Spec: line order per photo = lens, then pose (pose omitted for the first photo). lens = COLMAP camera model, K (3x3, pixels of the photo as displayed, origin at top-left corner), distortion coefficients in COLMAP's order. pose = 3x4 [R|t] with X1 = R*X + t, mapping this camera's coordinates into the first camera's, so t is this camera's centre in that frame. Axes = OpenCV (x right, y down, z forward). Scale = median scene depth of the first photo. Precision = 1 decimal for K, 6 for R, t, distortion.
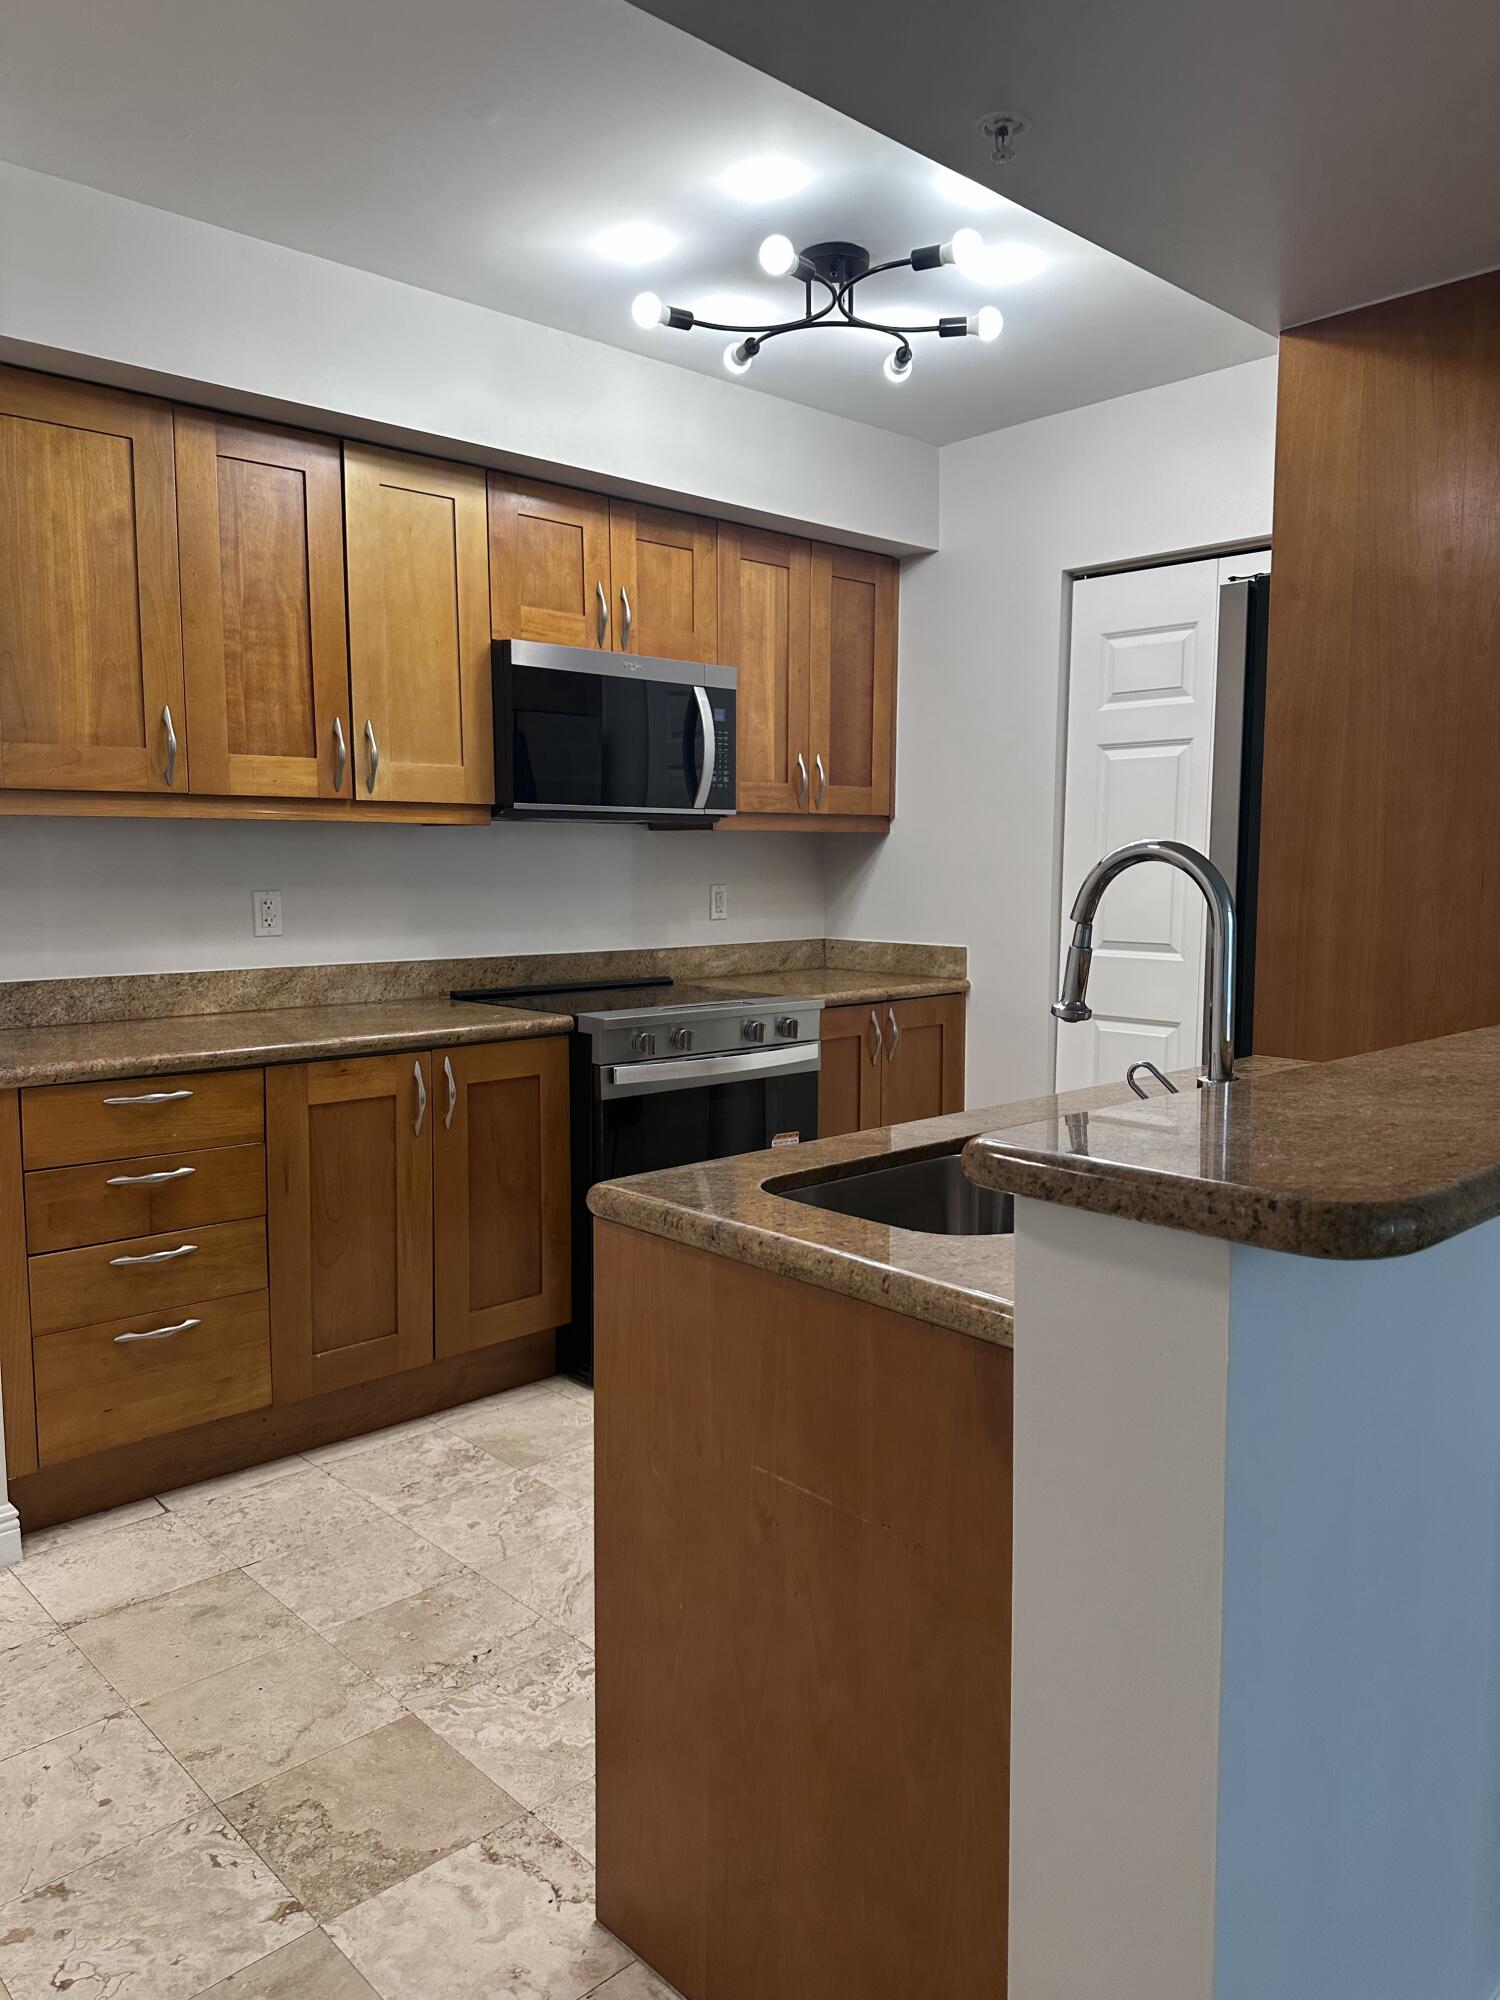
lens RADIAL K [[1425.7, 0, 759.5], [0, 1425.7, 1013.9], [0, 0, 1]] dist [0.035632, -0.034841]
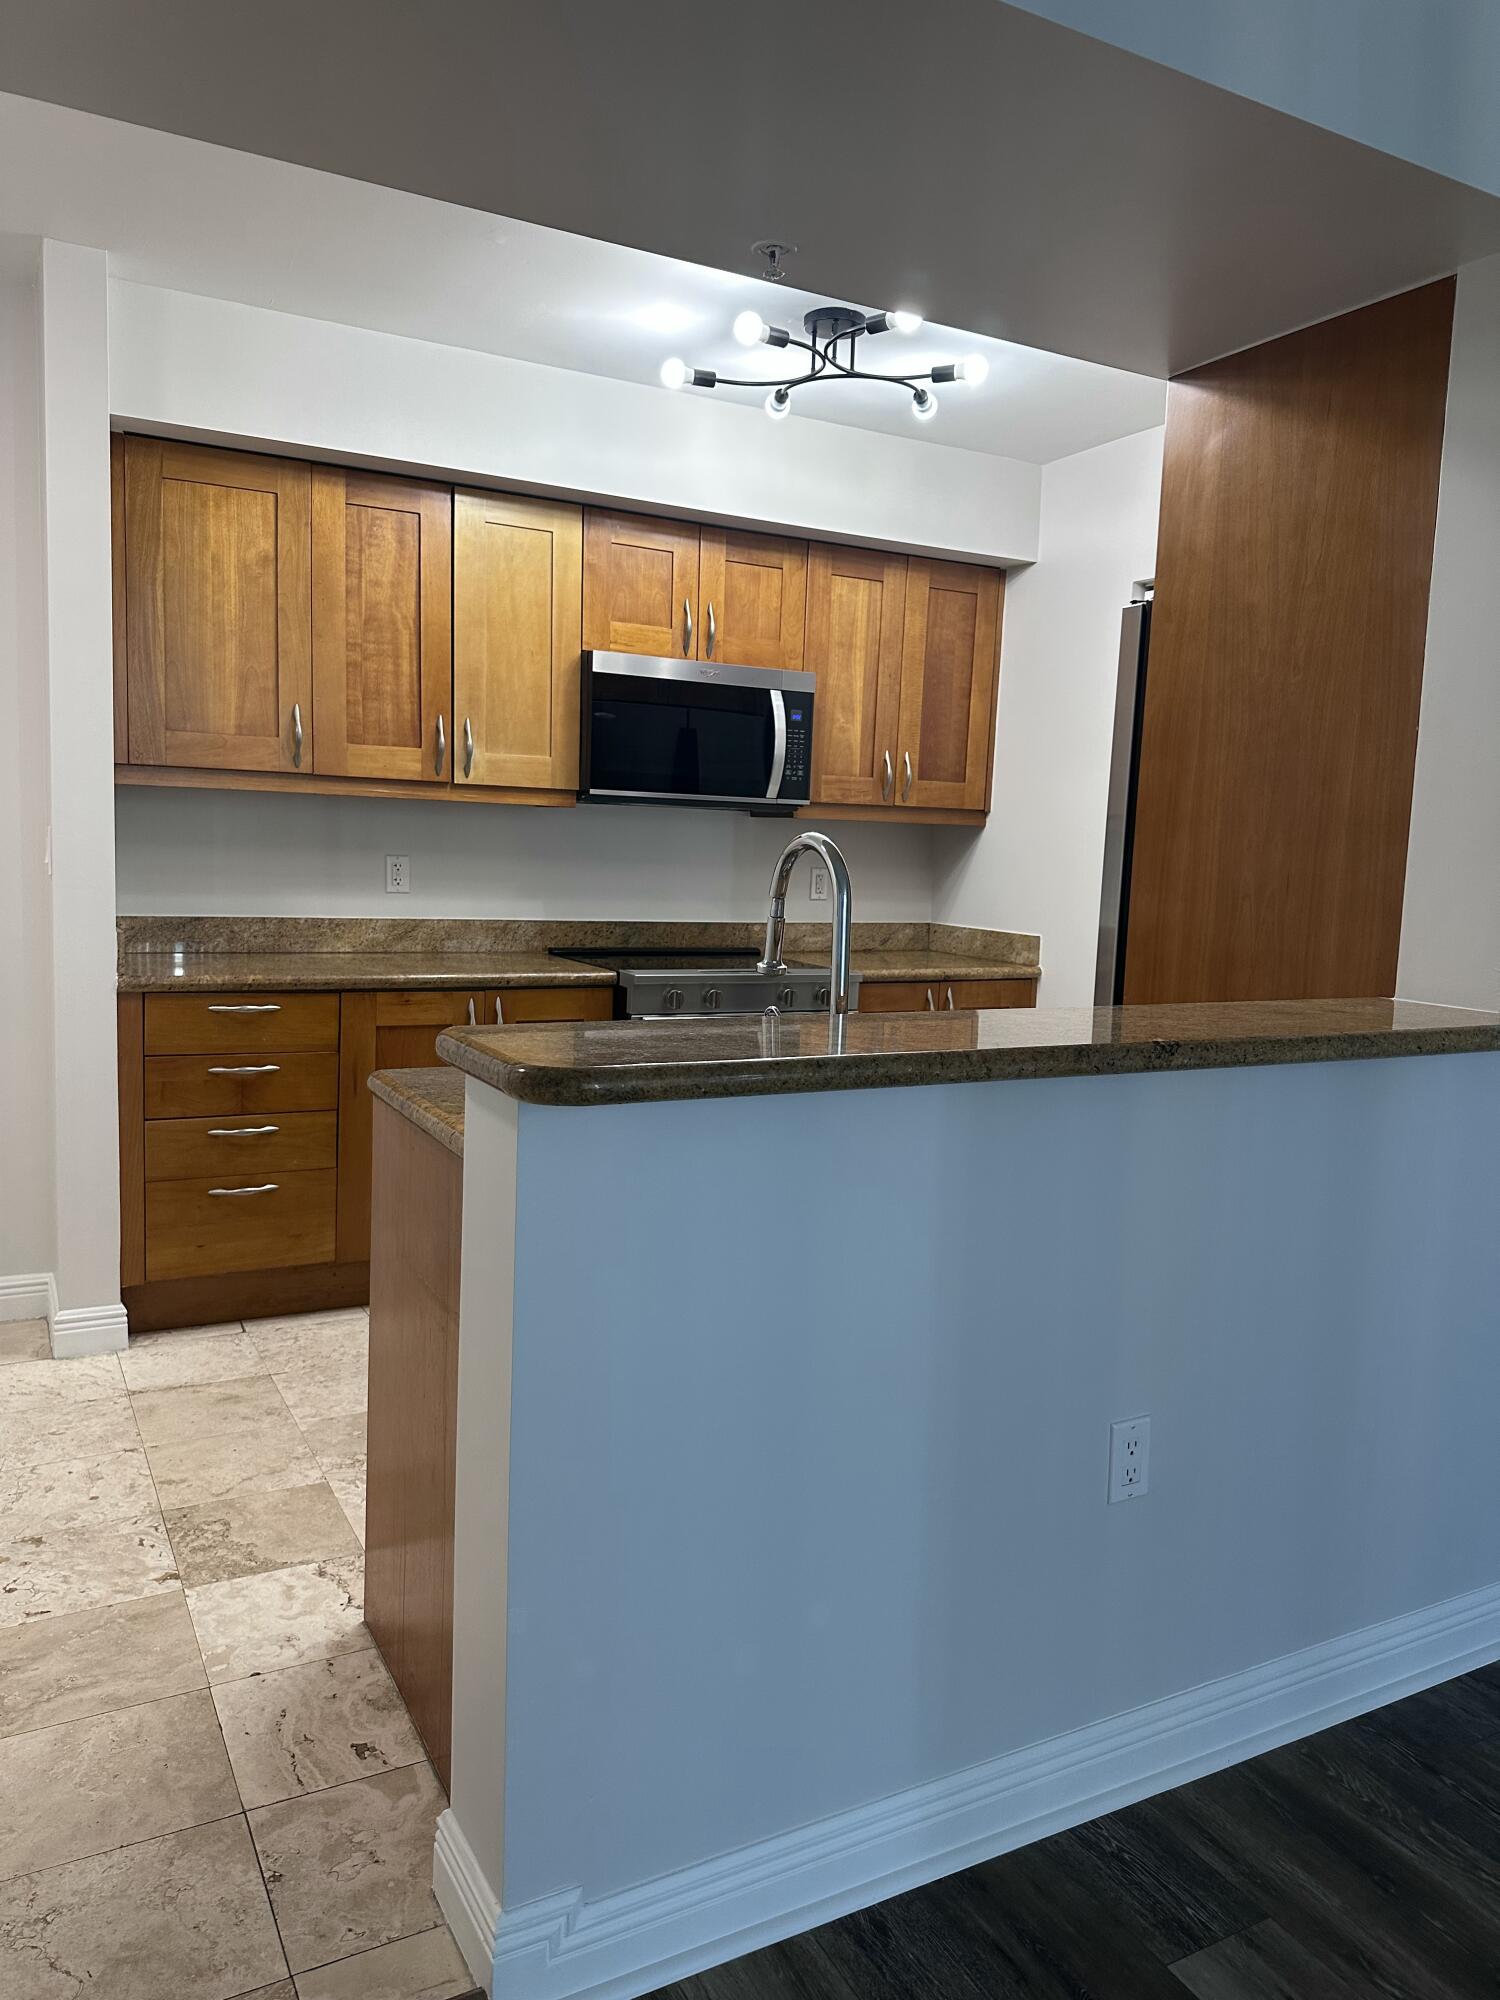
lens RADIAL K [[1425.7, 0, 758.1], [0, 1425.7, 1012.4], [0, 0, 1]] dist [0.035632, -0.034841]
pose [[0.965879, 0.066603, -0.250282, 0.296405], [-0.065079, 0.997777, 0.014367, 0.011193], [0.250683, 0.002411, 0.968066, -0.113738]]
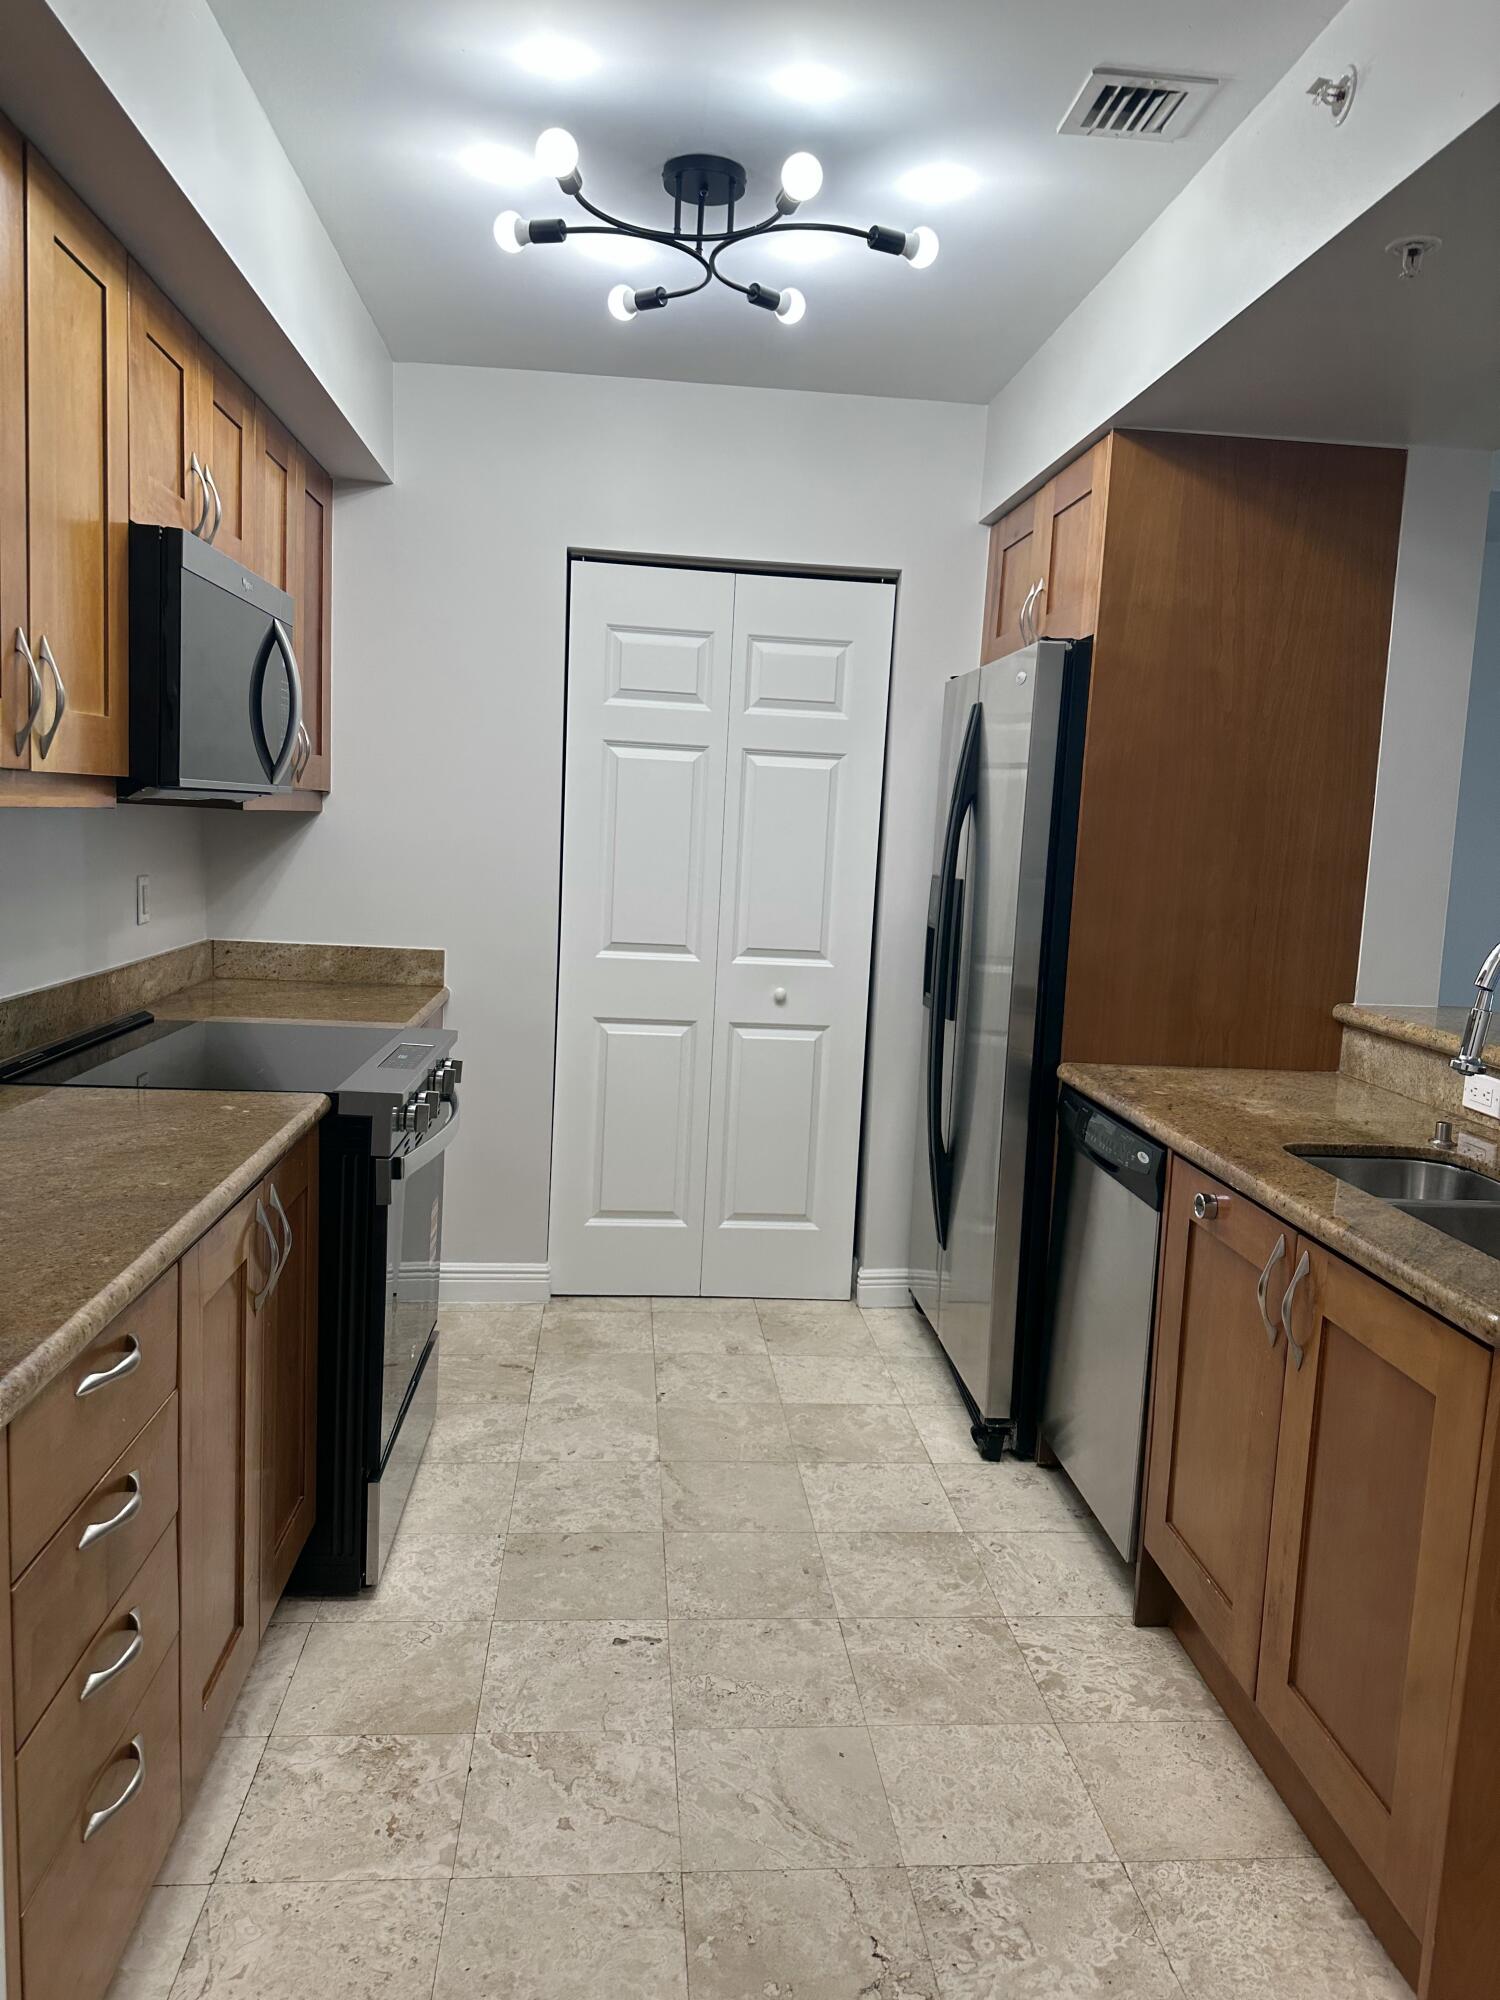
lens RADIAL K [[1425.7, 0, 767.4], [0, 1425.7, 1002.7], [0, 0, 1]] dist [0.035632, -0.034841]
pose [[0.615059, -0.070518, 0.785321, -0.590098], [0.038847, 0.997493, 0.059145, -0.081903], [-0.787524, -0.005870, 0.616256, 0.418442]]
